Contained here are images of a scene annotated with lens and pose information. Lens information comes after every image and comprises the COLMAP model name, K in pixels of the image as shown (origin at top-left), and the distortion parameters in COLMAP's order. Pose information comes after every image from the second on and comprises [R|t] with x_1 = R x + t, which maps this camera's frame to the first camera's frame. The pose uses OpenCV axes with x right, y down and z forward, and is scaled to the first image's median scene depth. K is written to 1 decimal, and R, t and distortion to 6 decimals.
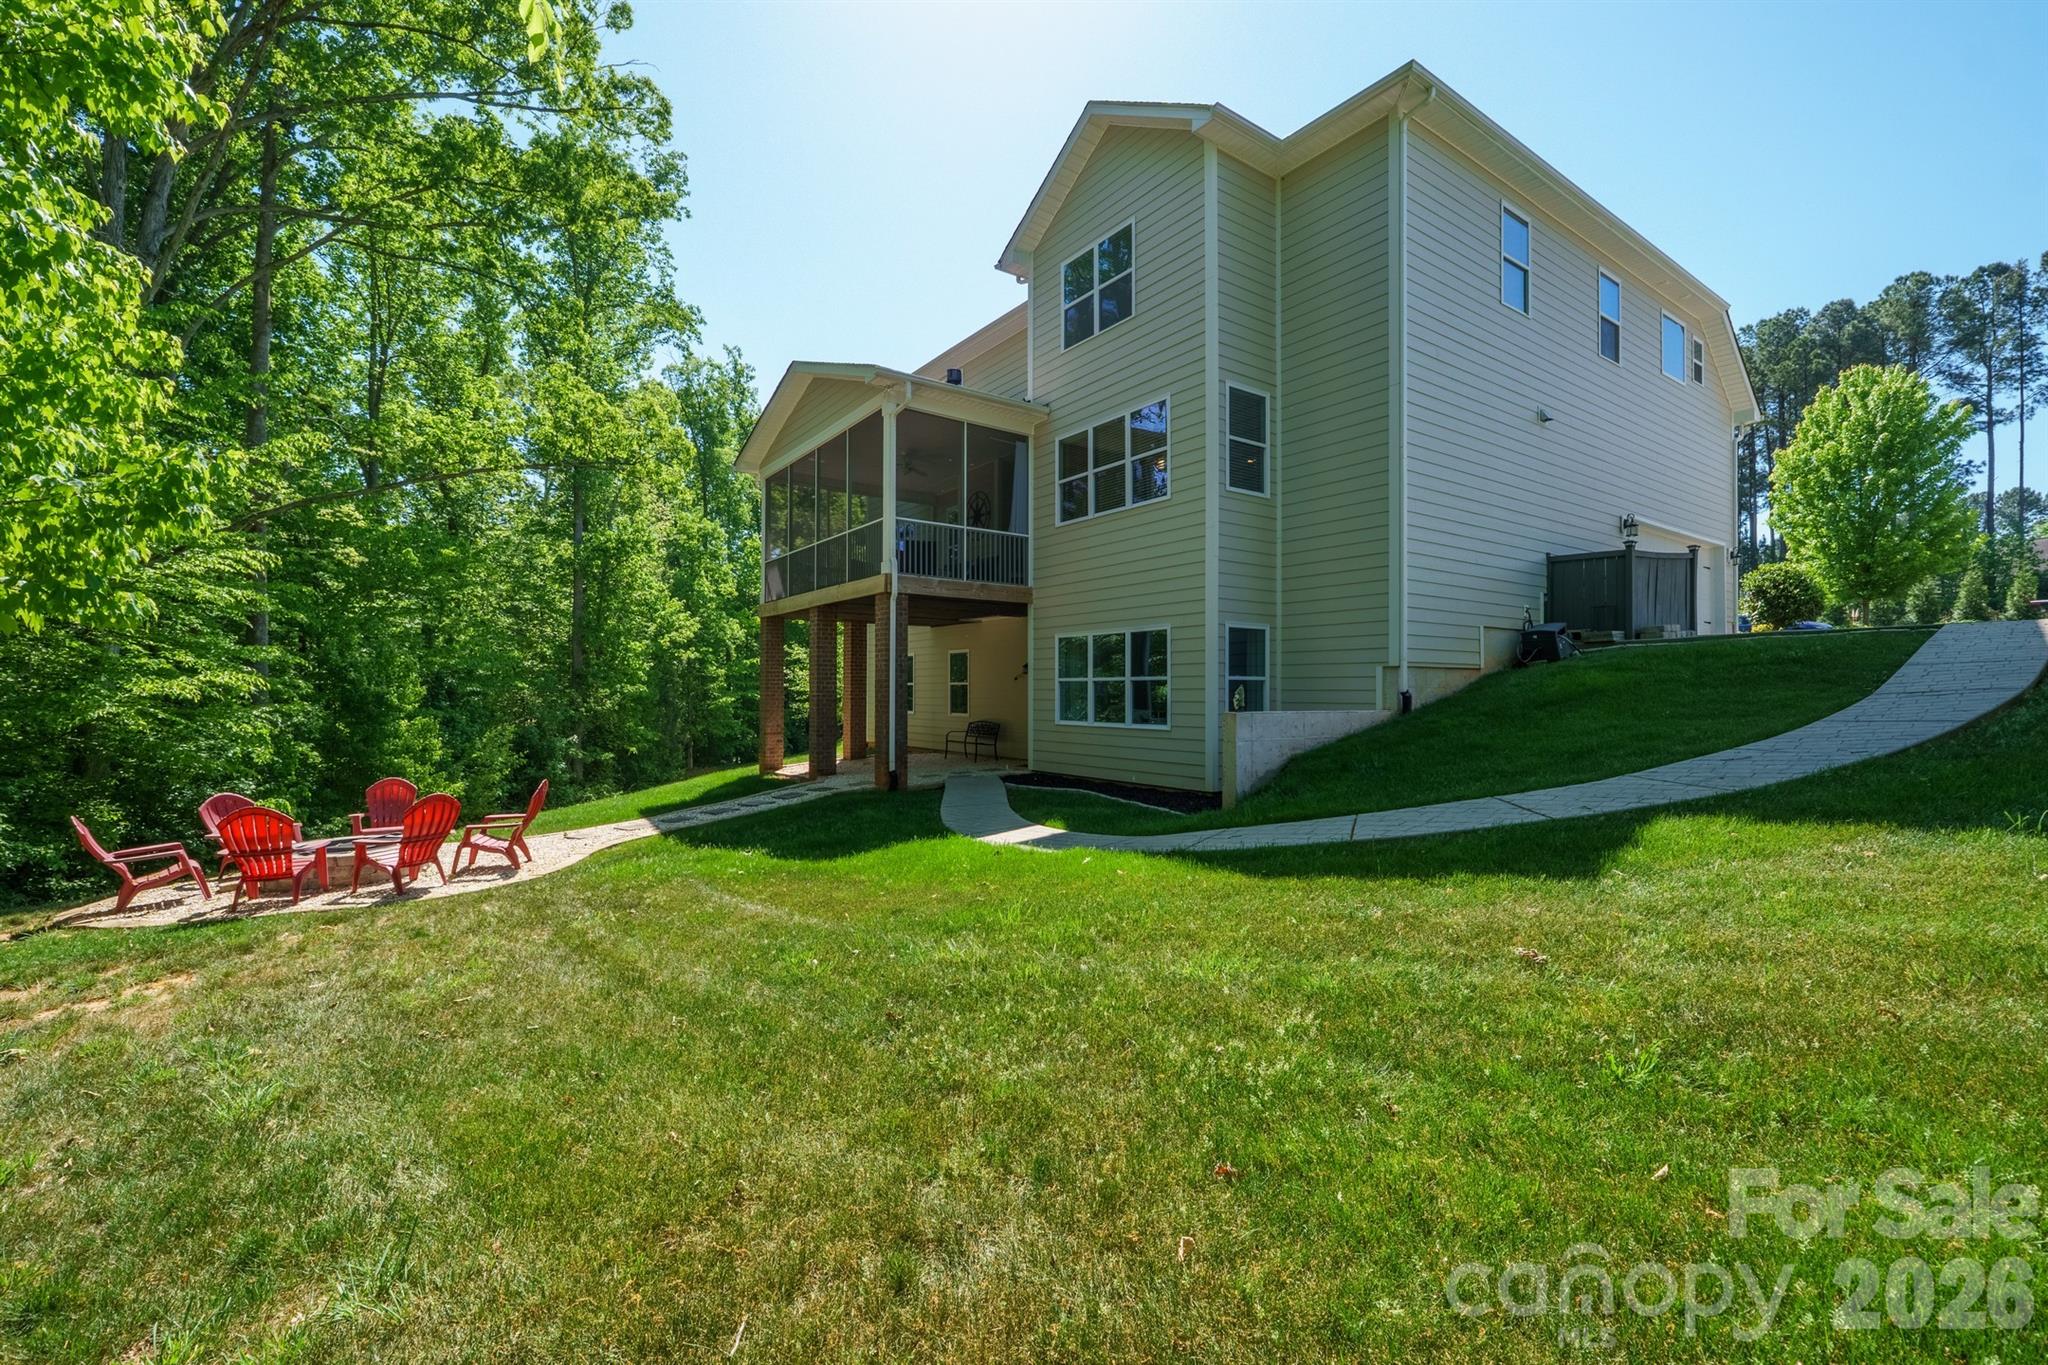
lens RADIAL K [[874.9, 0, 978.3], [0, 874.9, 673.9], [0, 0, 1]] dist [-0.001856, -0.000244]
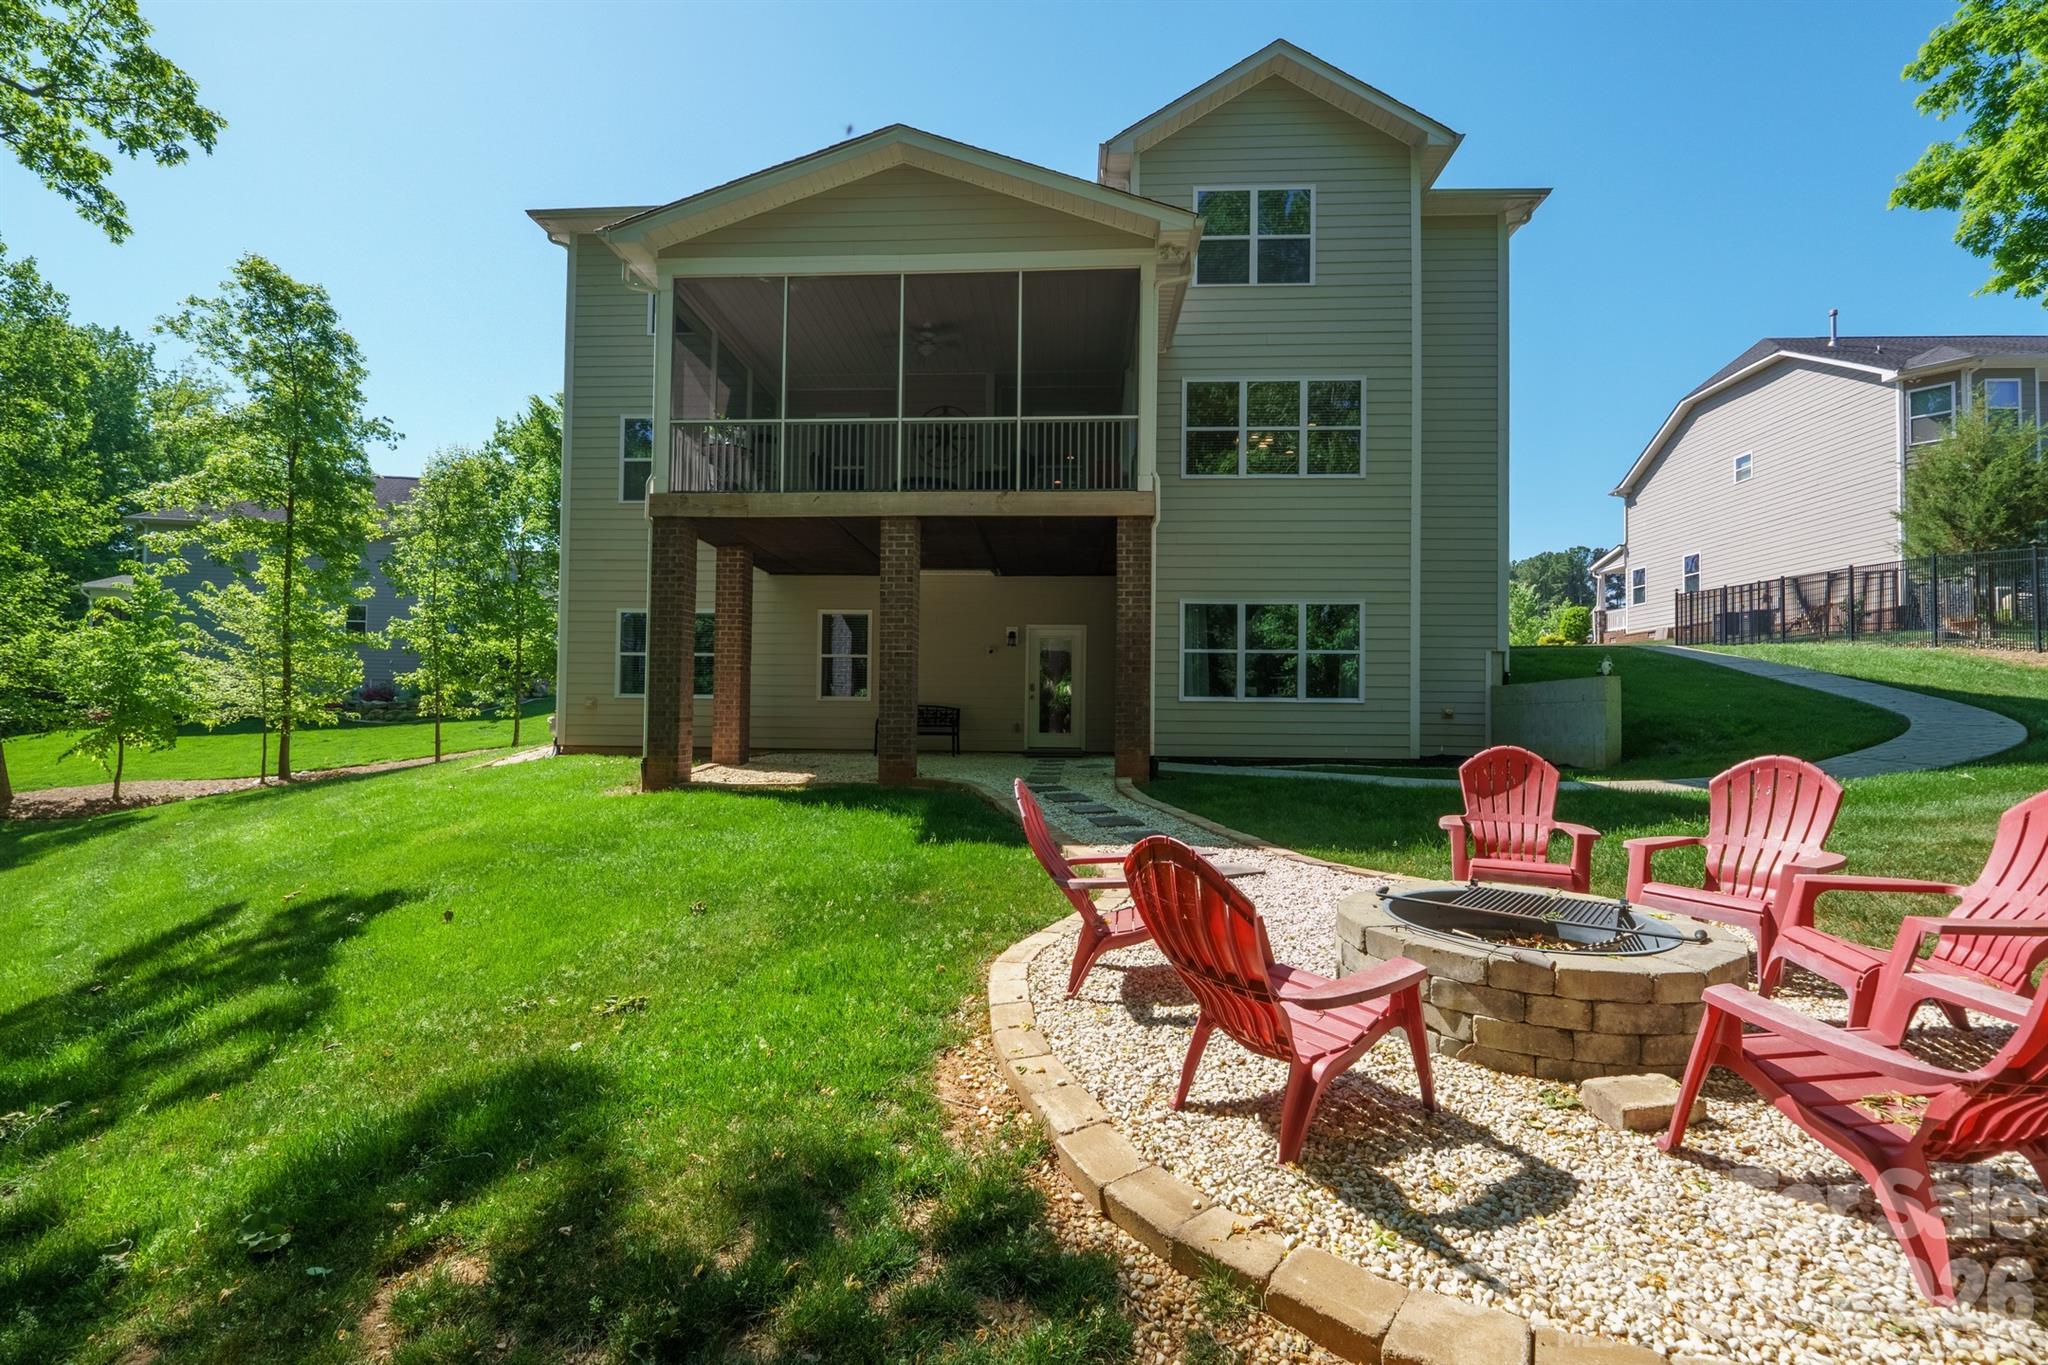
lens RADIAL K [[874.9, 0, 978.3], [0, 874.9, 673.9], [0, 0, 1]] dist [-0.001856, -0.000244]
pose [[0.598589, 0.032448, 0.800399, -0.787896], [-0.027188, 0.999427, -0.020184, 0.055860], [-0.800595, -0.009679, 0.599128, 0.681870]]
